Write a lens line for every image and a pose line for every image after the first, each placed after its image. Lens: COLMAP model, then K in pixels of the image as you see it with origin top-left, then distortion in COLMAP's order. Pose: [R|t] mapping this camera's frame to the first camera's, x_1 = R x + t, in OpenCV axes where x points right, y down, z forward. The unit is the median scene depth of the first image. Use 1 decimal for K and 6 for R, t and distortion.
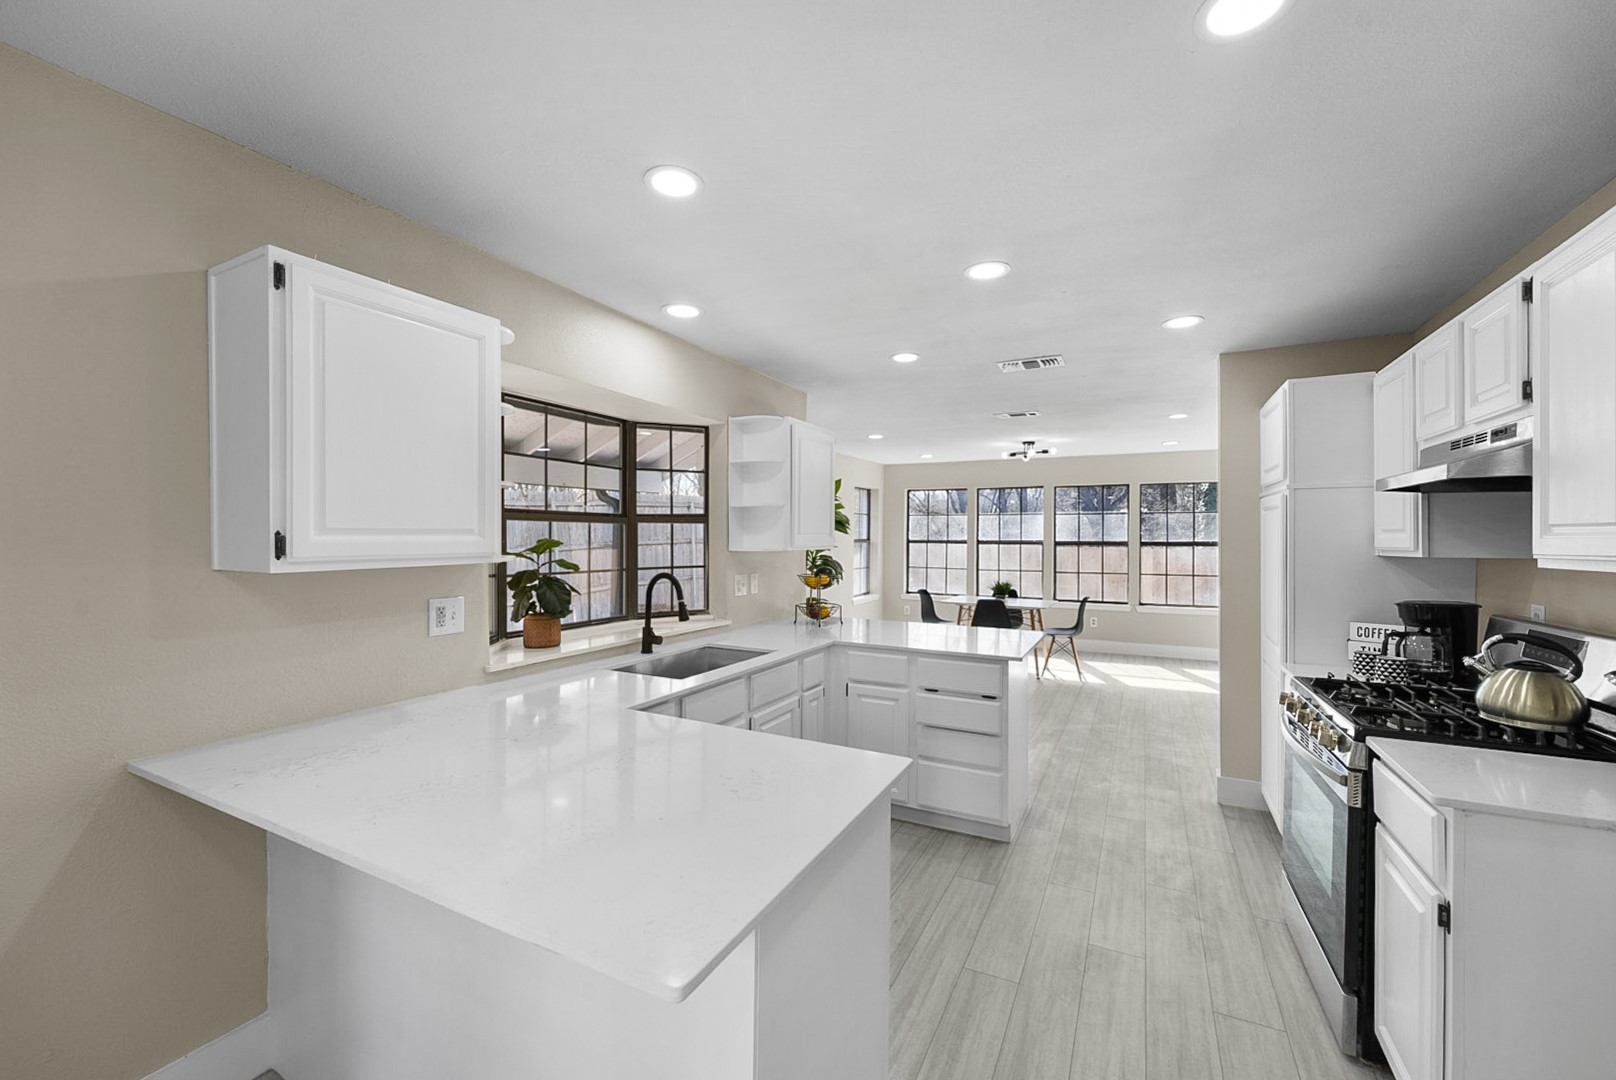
lens RADIAL K [[644.8, 0, 807.3], [0, 644.8, 539.0], [0, 0, 1]] dist [-0.001436, 0.000037]
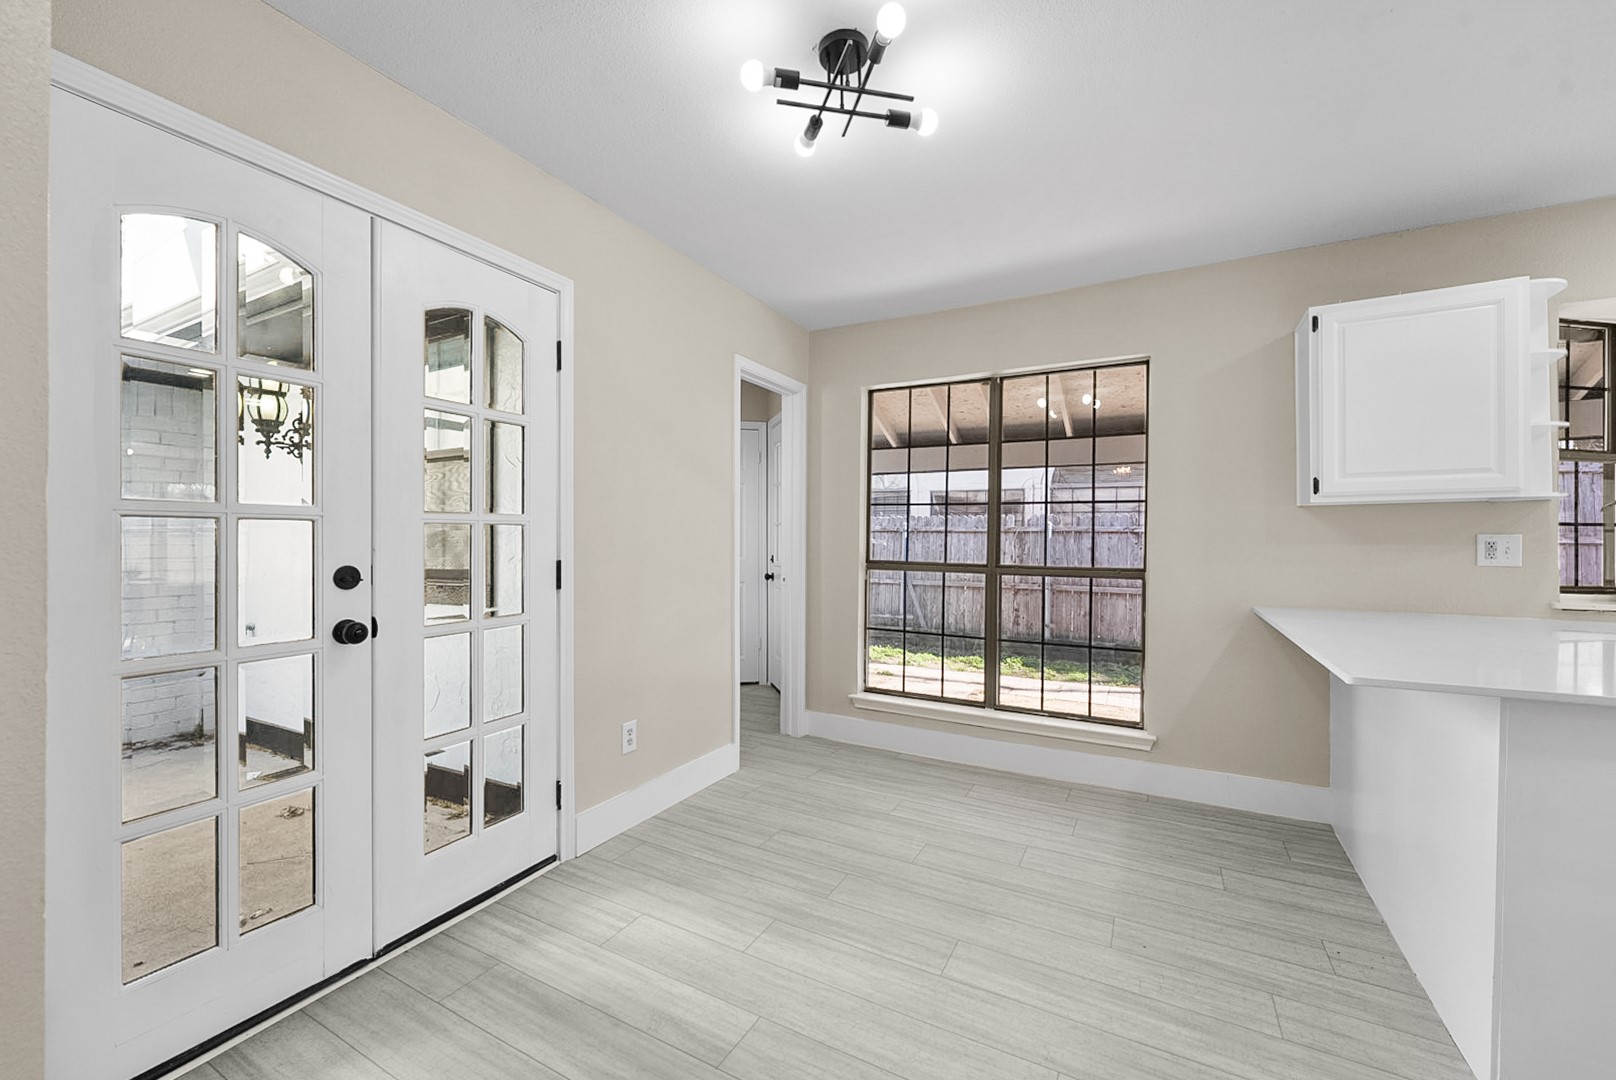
lens RADIAL K [[644.8, 0, 807.3], [0, 644.8, 539.0], [0, 0, 1]] dist [-0.001436, 0.000037]
pose [[-0.023821, -0.006735, -0.999694, 0.496894], [-0.003659, 0.999971, -0.006650, 0.093122], [0.999710, 0.003499, -0.023845, -0.152824]]
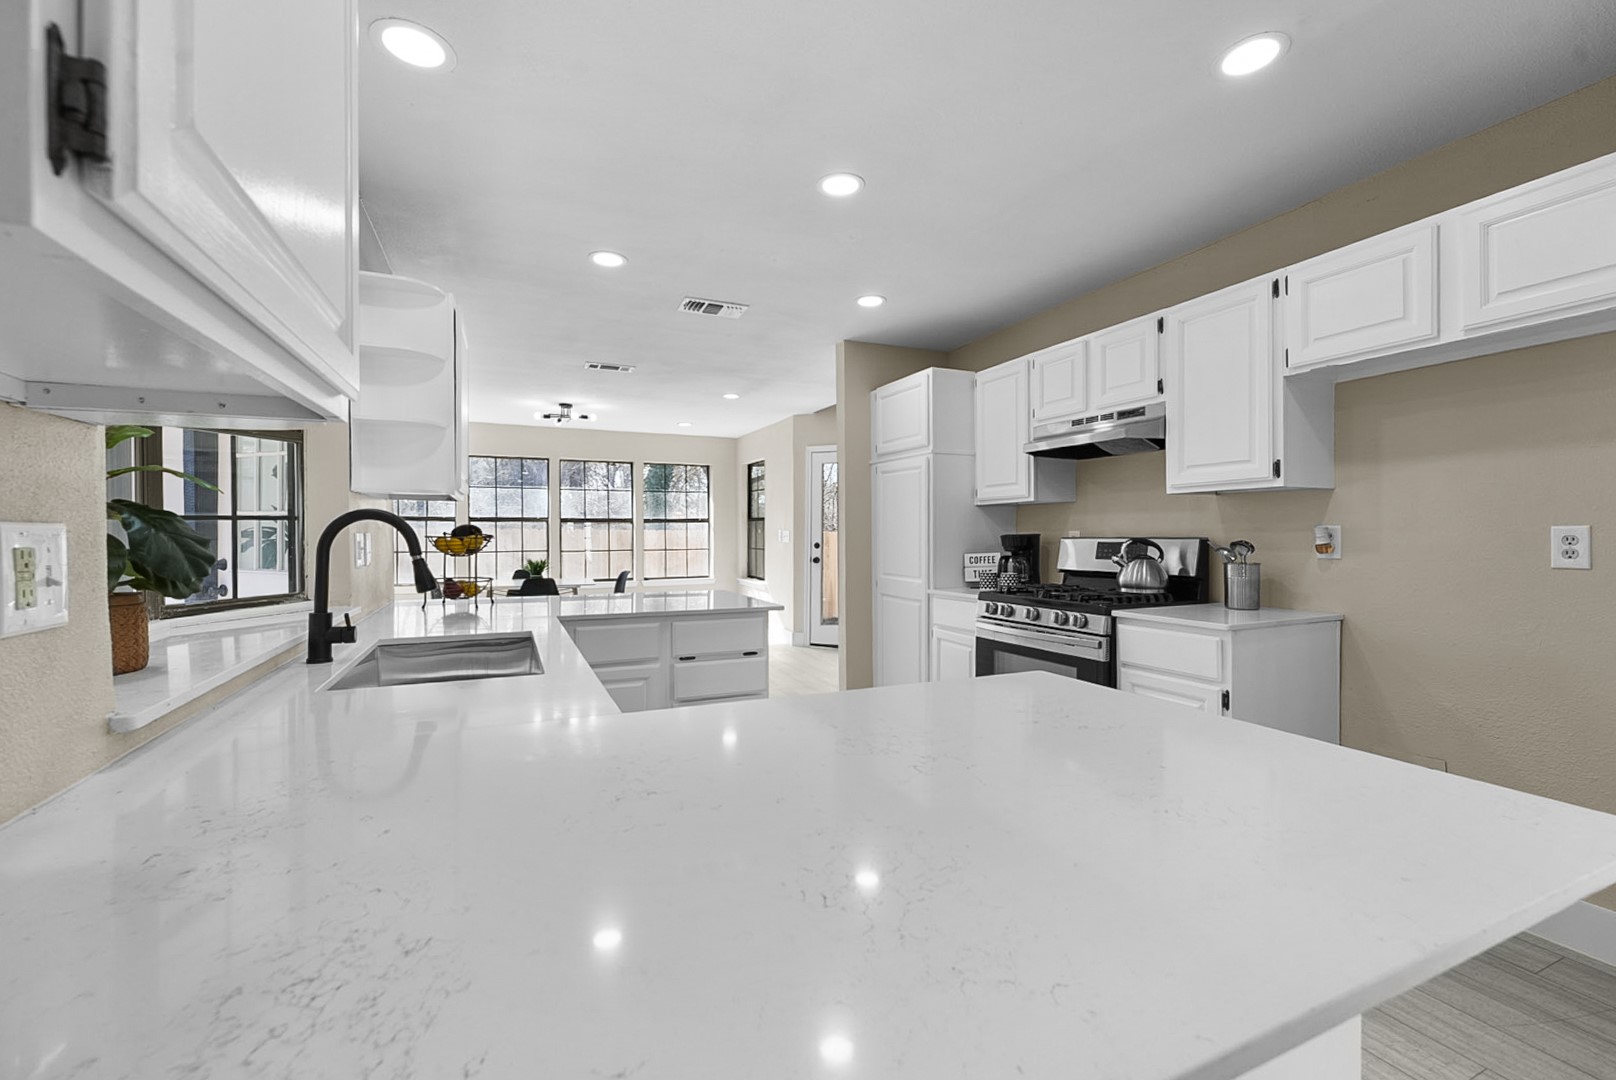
lens RADIAL K [[666.4, 0, 803.8], [0, 666.4, 537.9], [0, 0, 1]] dist [0.000643, -0.000072]
pose [[0.626816, -0.011593, 0.779081, -0.482202], [0.006571, 0.999932, 0.009593, 0.082700], [-0.779139, -0.000893, 0.626850, 0.398963]]
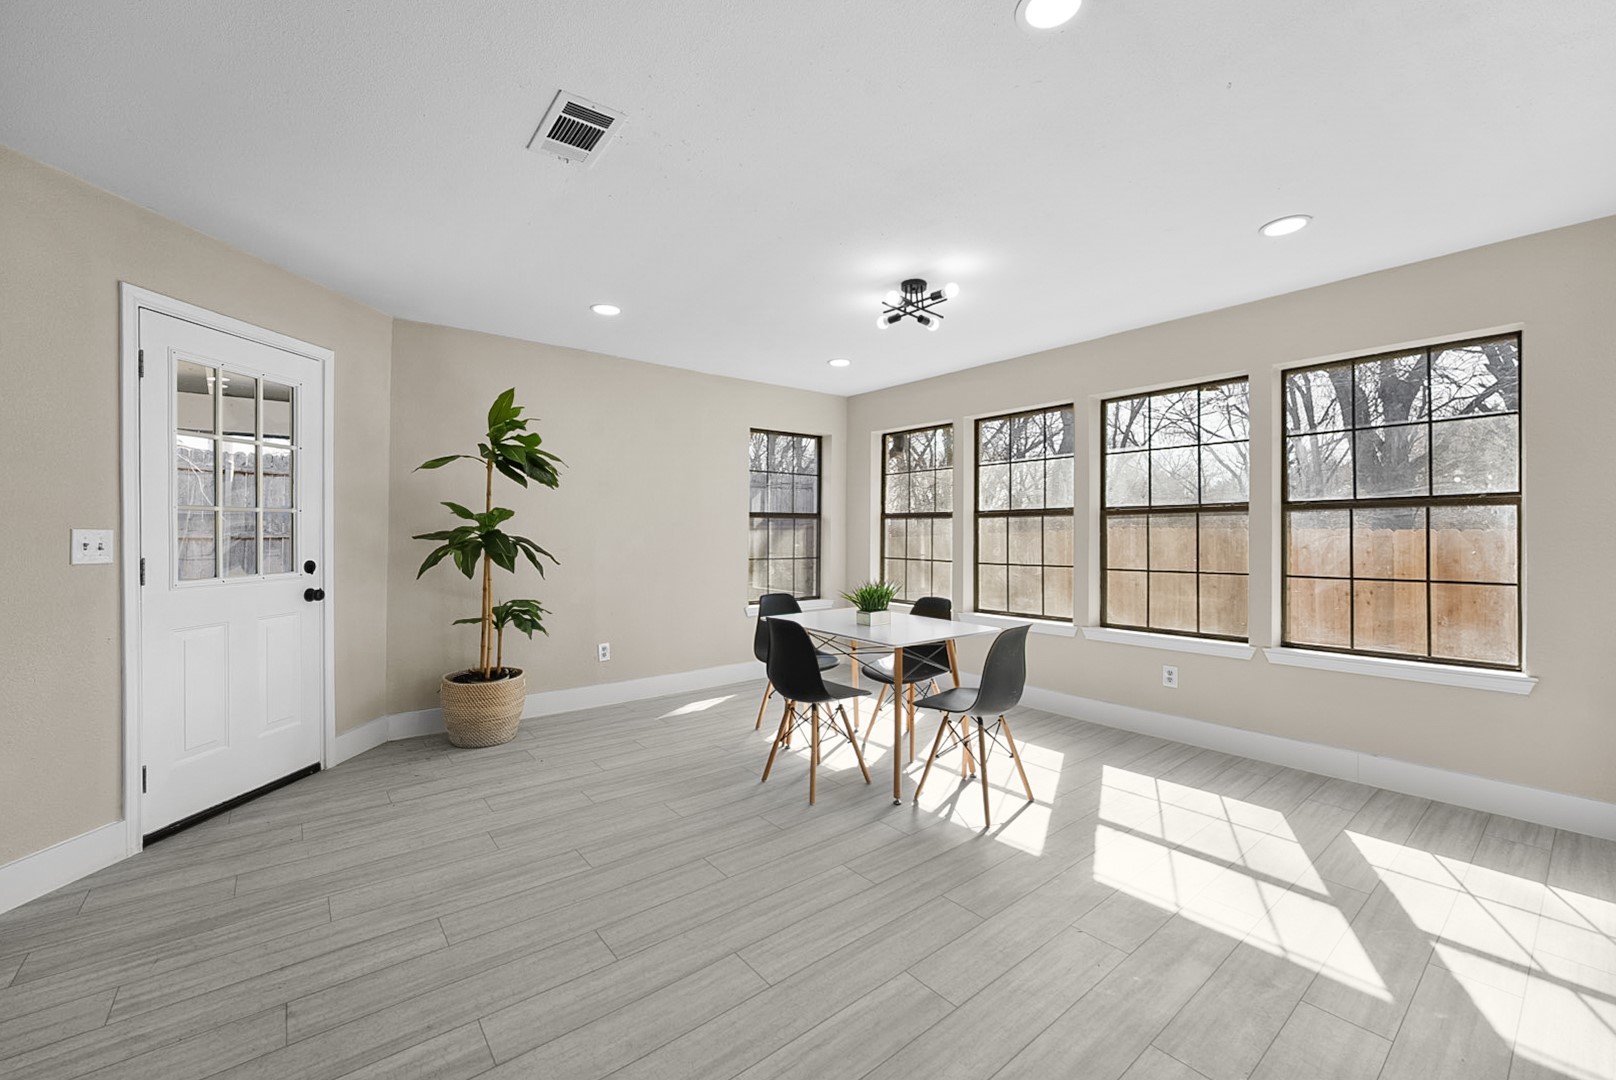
lens RADIAL K [[644.8, 0, 807.3], [0, 644.8, 539.0], [0, 0, 1]] dist [-0.001436, 0.000037]
pose [[0.914210, -0.007855, -0.405165, 1.237520], [0.014751, 0.999795, 0.013902, 0.058253], [0.404973, -0.018686, 0.914138, 1.469396]]
